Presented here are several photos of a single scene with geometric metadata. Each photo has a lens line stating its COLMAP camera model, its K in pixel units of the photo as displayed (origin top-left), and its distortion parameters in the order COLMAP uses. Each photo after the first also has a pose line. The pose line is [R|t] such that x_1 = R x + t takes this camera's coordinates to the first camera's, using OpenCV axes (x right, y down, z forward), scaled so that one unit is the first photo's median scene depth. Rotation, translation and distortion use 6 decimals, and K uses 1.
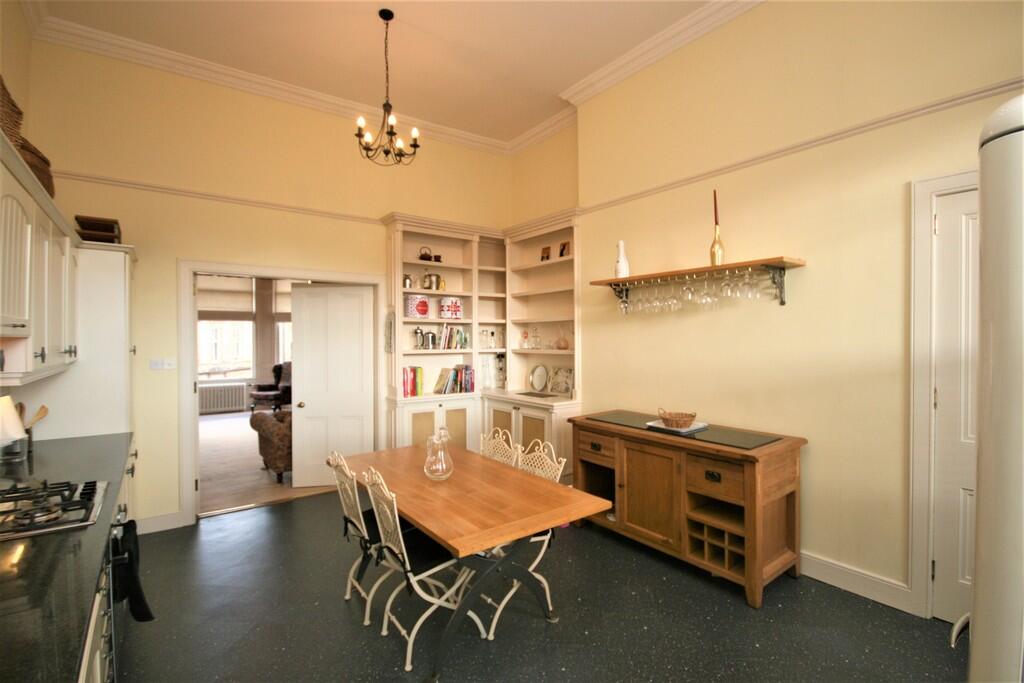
lens RADIAL K [[479.4, 0, 517.2], [0, 479.4, 343.8], [0, 0, 1]] dist [-0.000596, -0.000090]
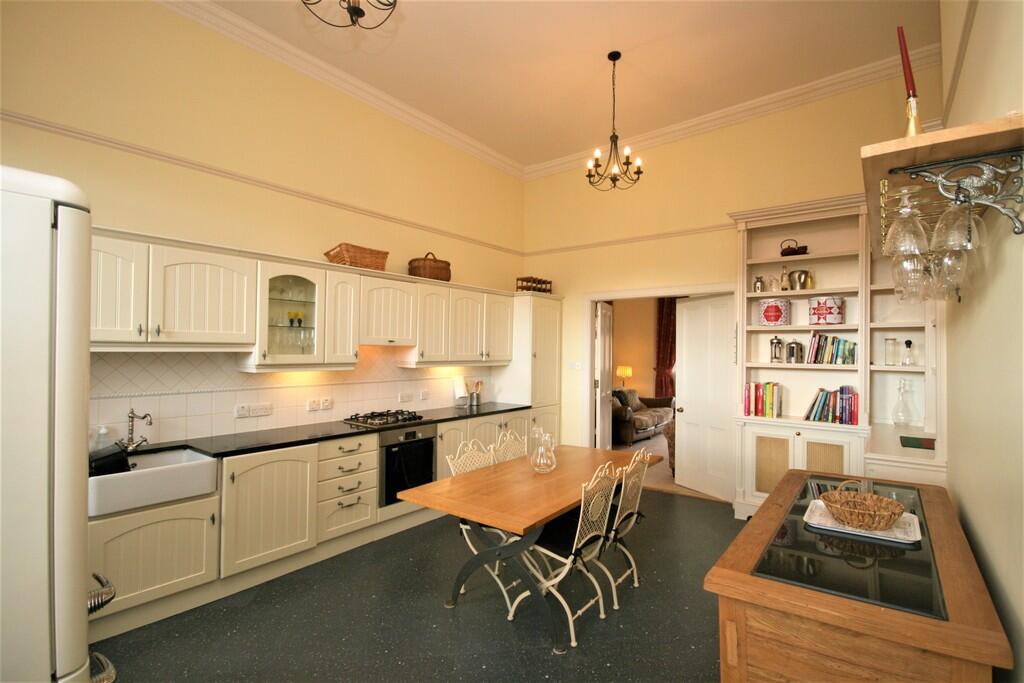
lens RADIAL K [[479.4, 0, 517.2], [0, 479.4, 343.8], [0, 0, 1]] dist [-0.000596, -0.000090]
pose [[0.258887, -0.004009, -0.965899, 0.483734], [-0.018146, 0.999795, -0.009013, -0.005621], [0.965737, 0.019860, 0.258761, 0.333655]]
